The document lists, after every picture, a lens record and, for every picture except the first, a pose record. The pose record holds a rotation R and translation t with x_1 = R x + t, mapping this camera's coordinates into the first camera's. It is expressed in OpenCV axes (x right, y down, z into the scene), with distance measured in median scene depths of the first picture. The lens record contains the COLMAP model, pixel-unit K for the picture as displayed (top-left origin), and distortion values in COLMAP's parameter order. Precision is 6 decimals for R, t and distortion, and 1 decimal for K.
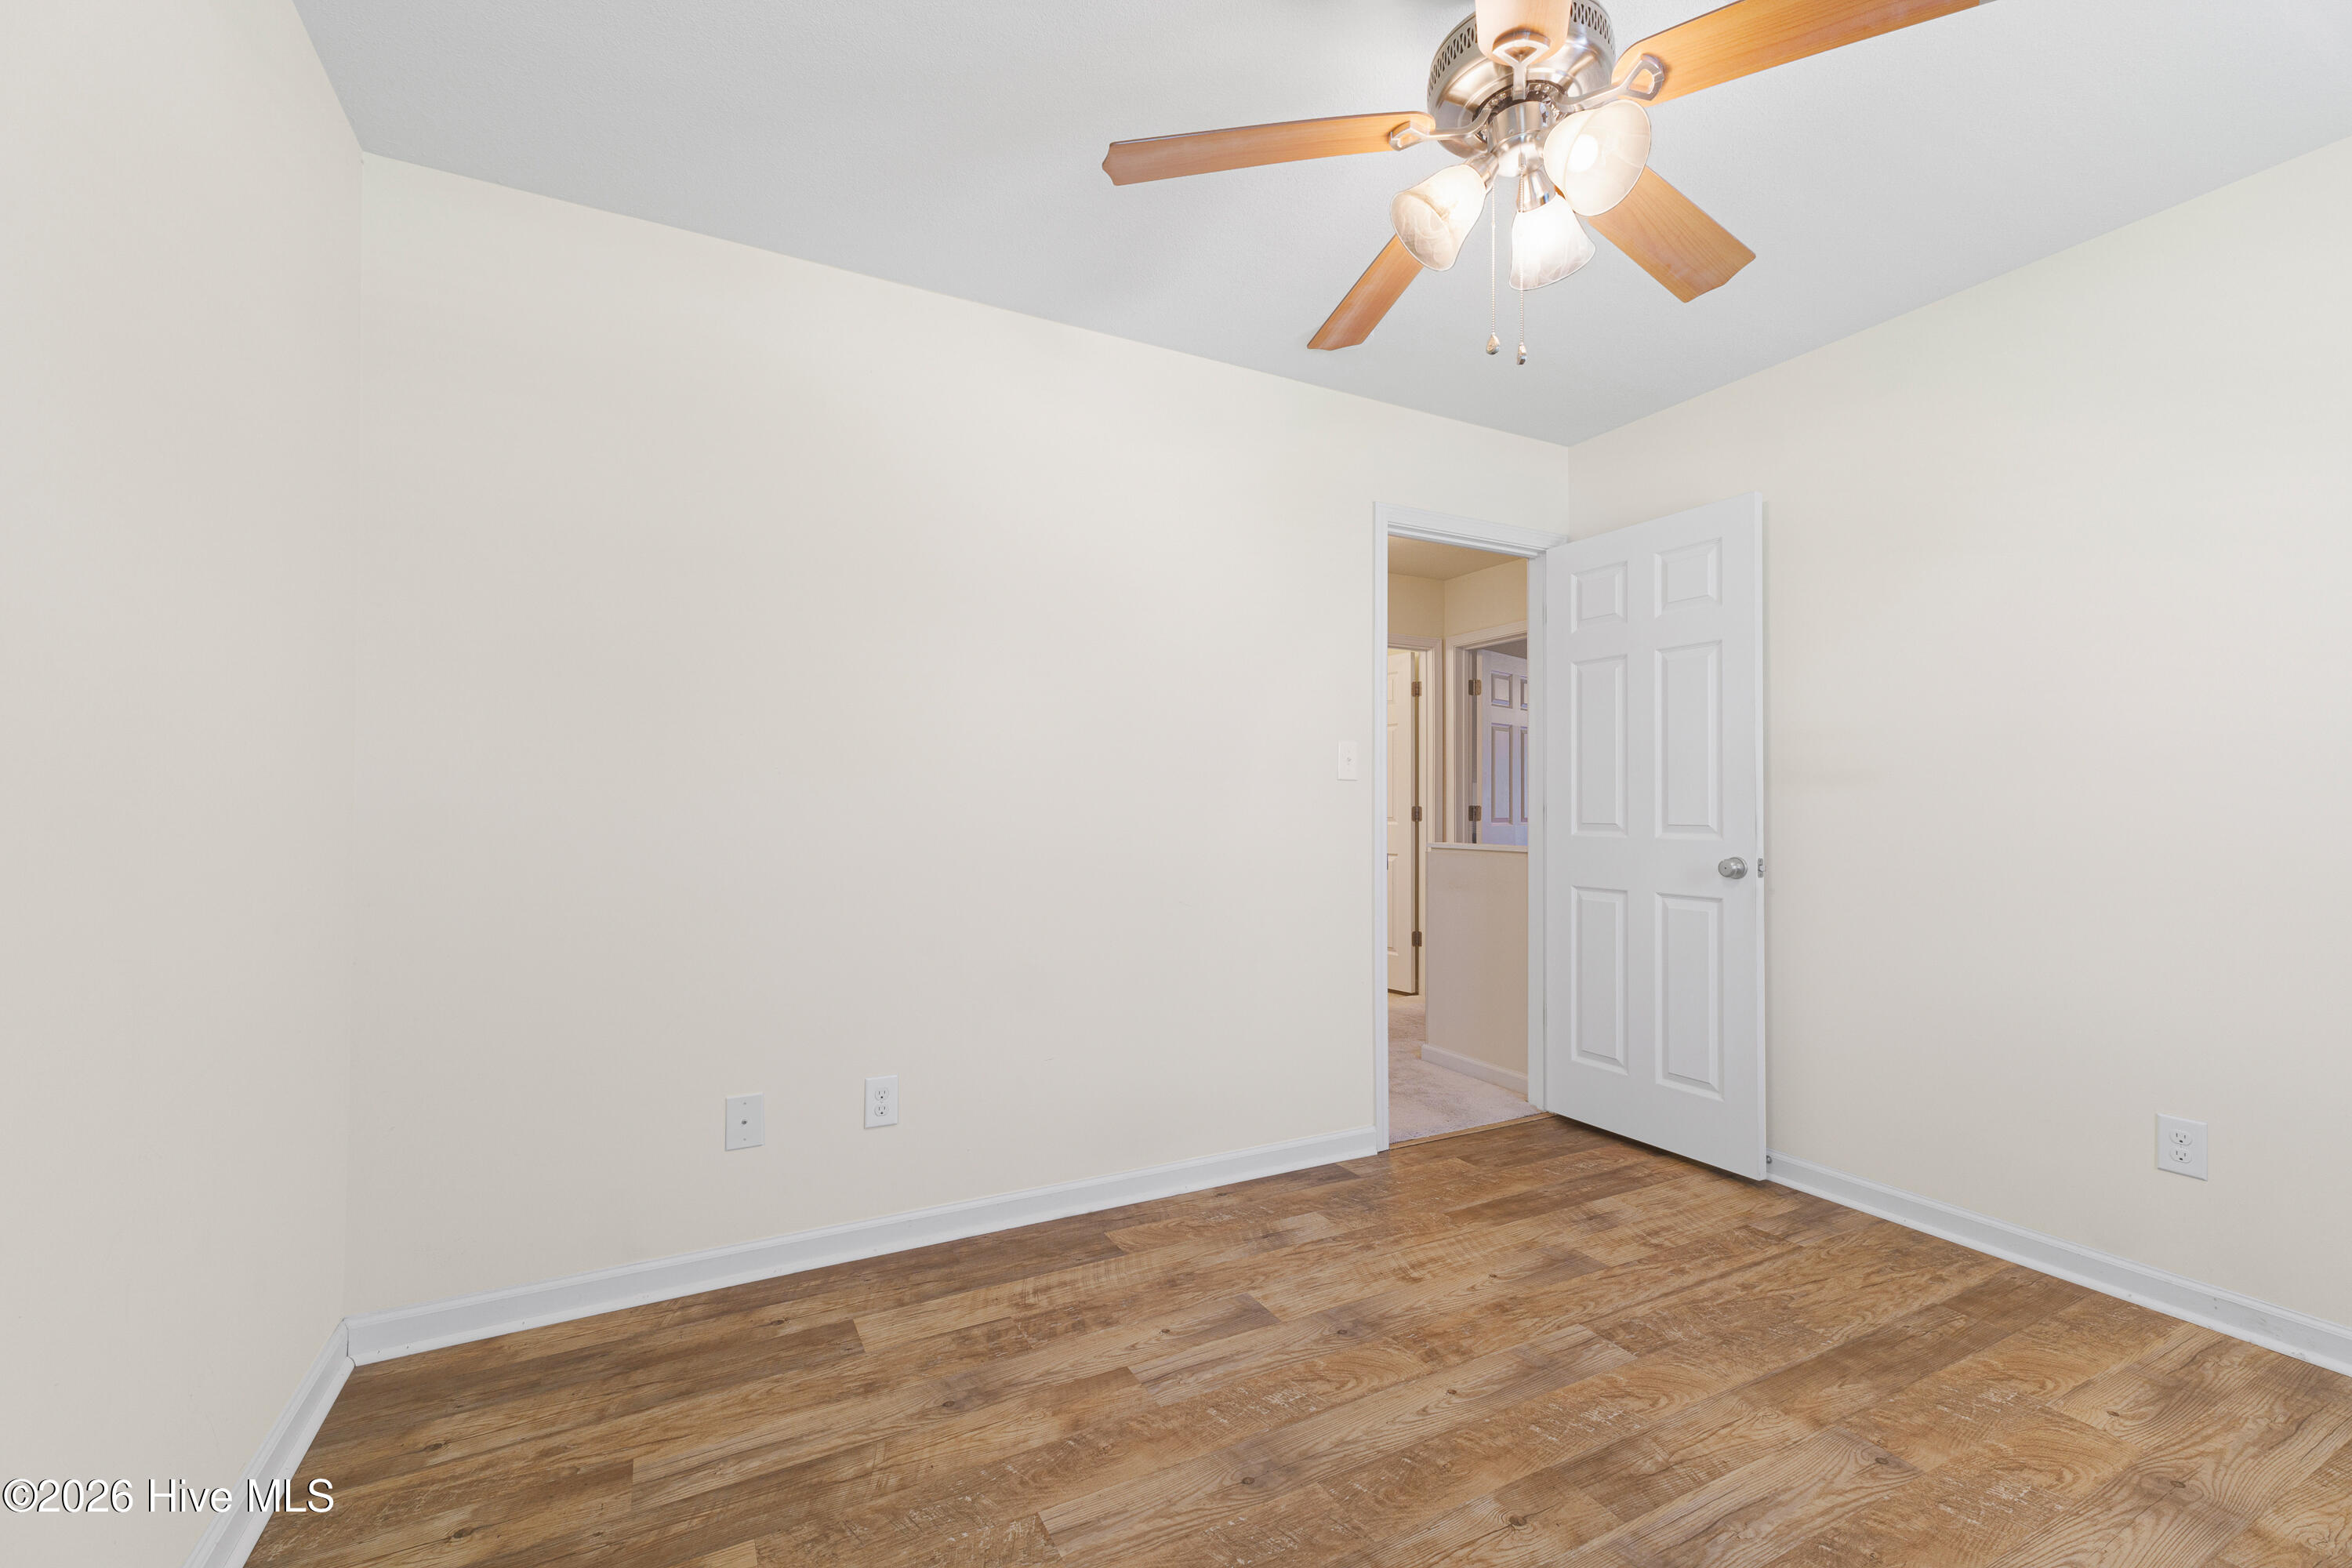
lens RADIAL K [[1001.0, 0, 1175.9], [0, 1001.0, 780.6], [0, 0, 1]] dist [0.001135, 0.000608]
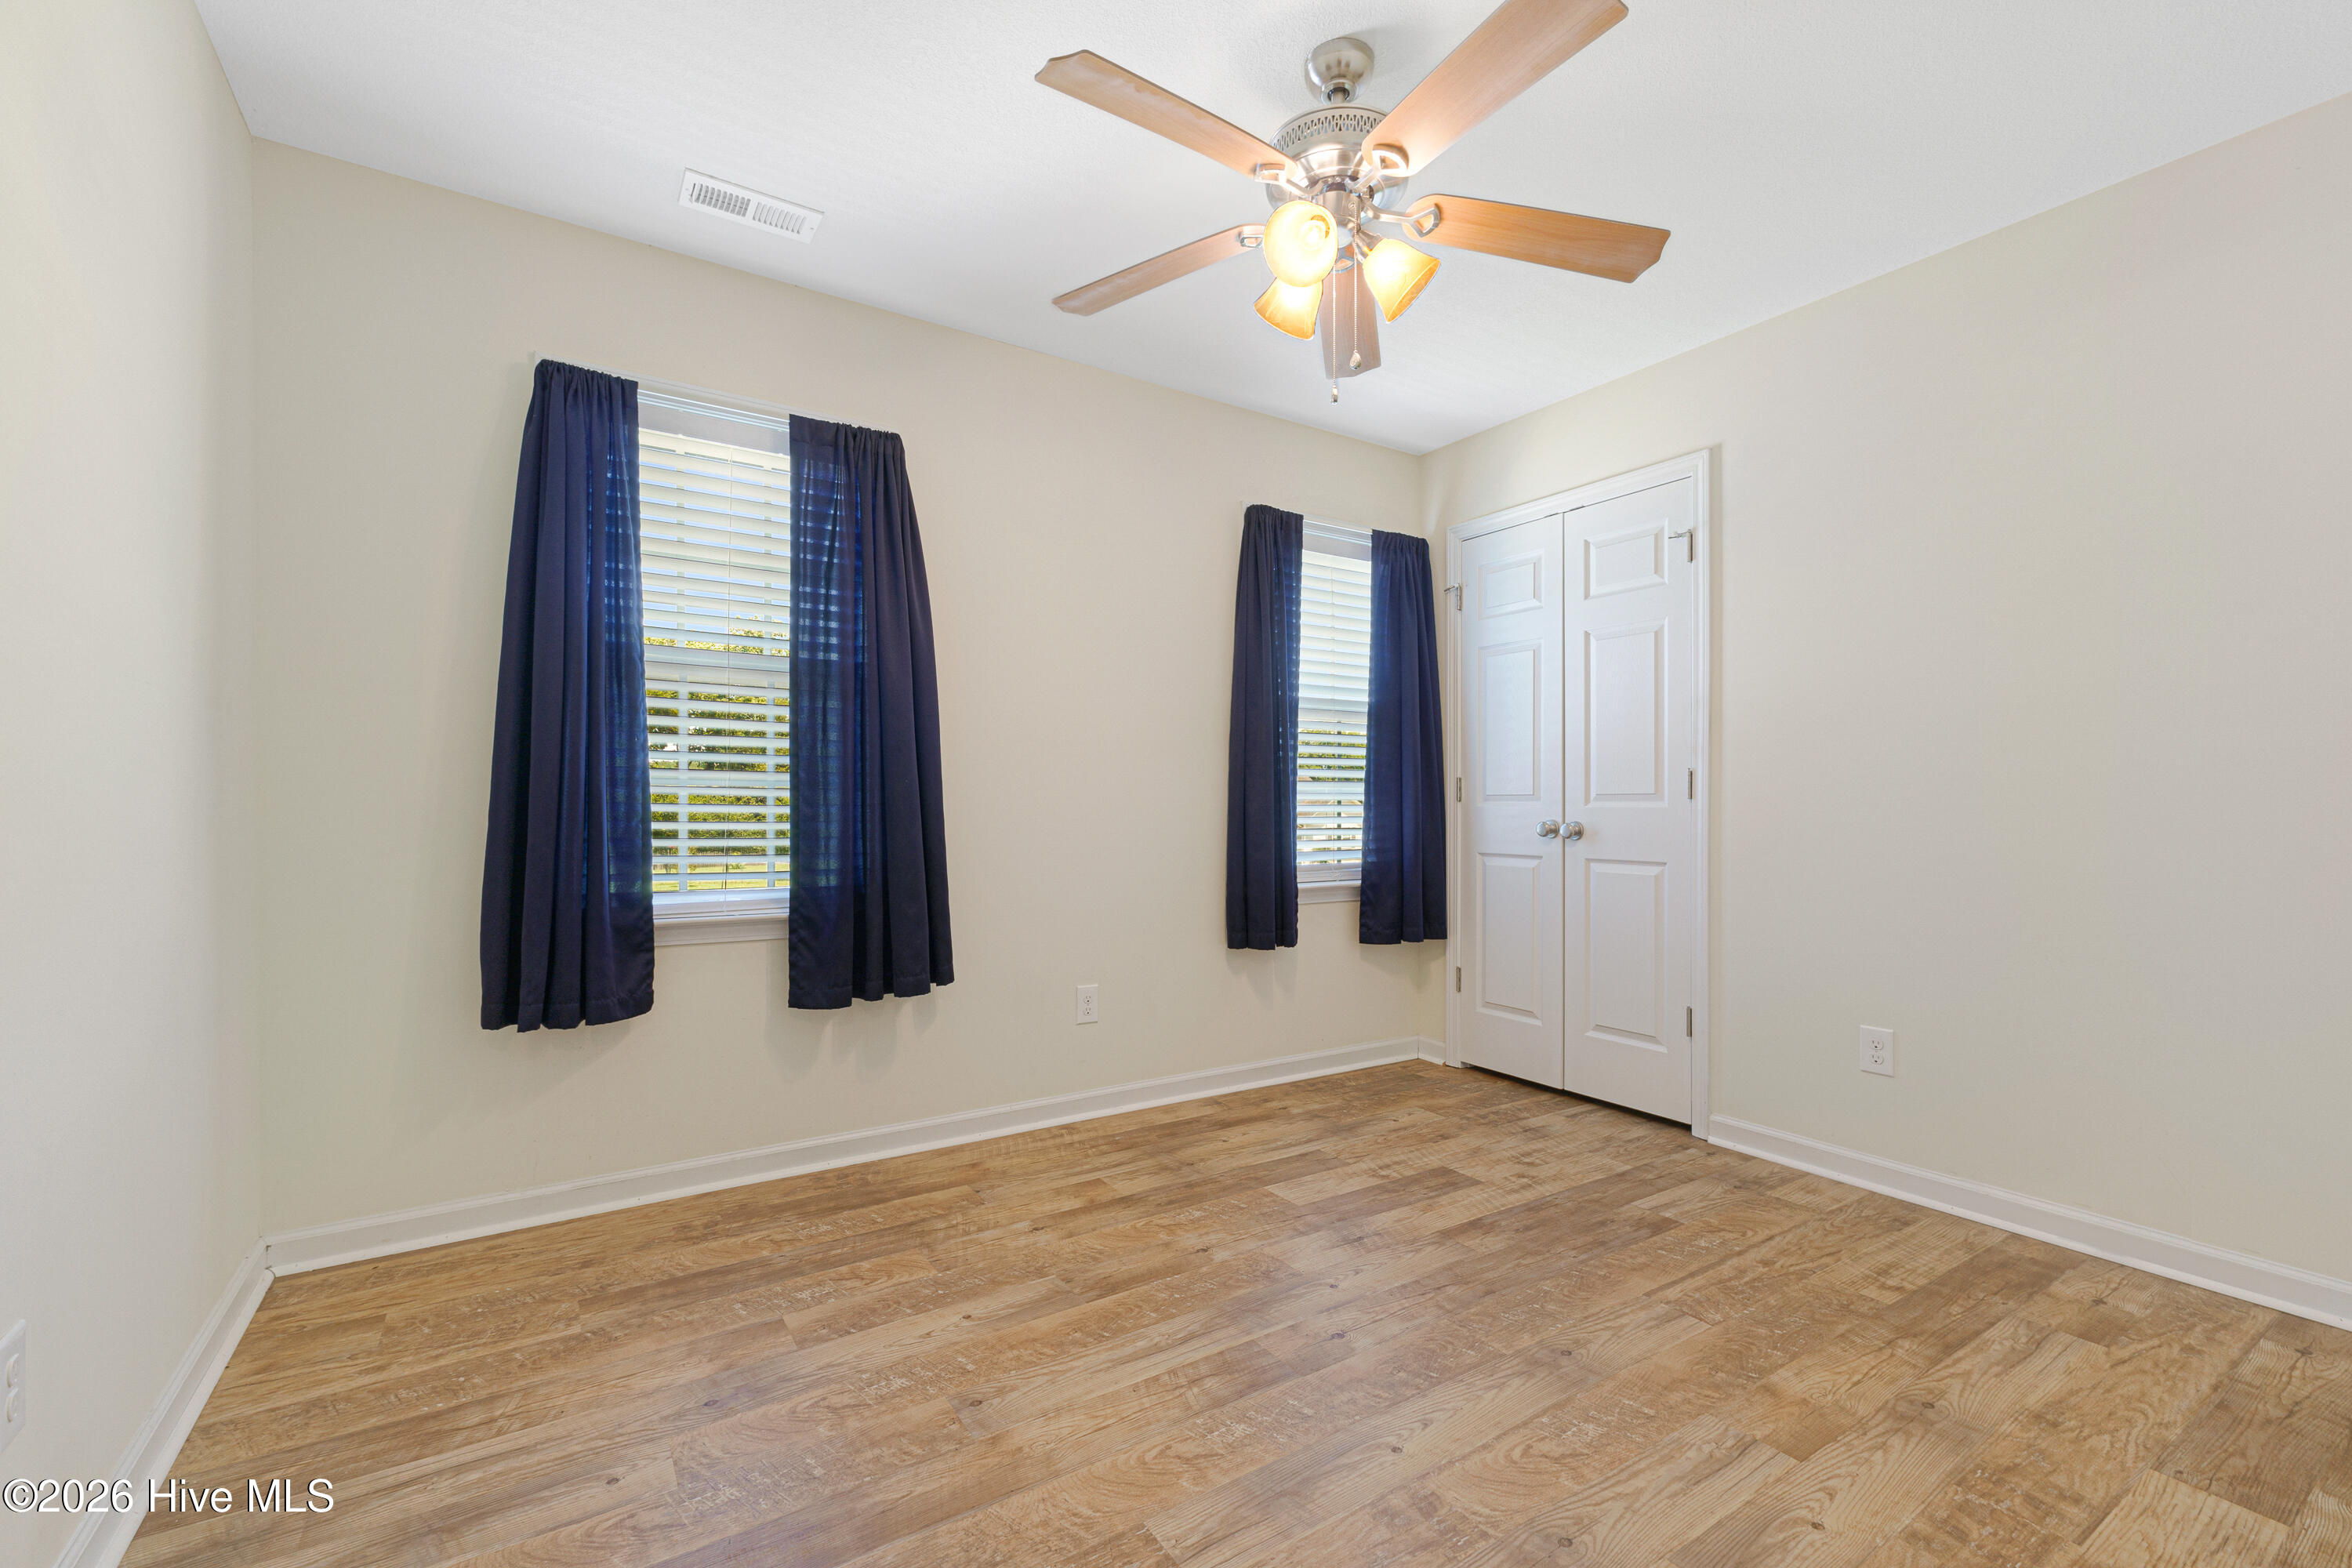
lens RADIAL K [[1001.0, 0, 1178.6], [0, 1001.0, 795.7], [0, 0, 1]] dist [0.001135, 0.000608]
pose [[-0.995887, -0.005966, -0.090406, 0.555210], [-0.002706, 0.999343, -0.036132, 0.096987], [0.090562, -0.035739, -0.995249, 1.902174]]
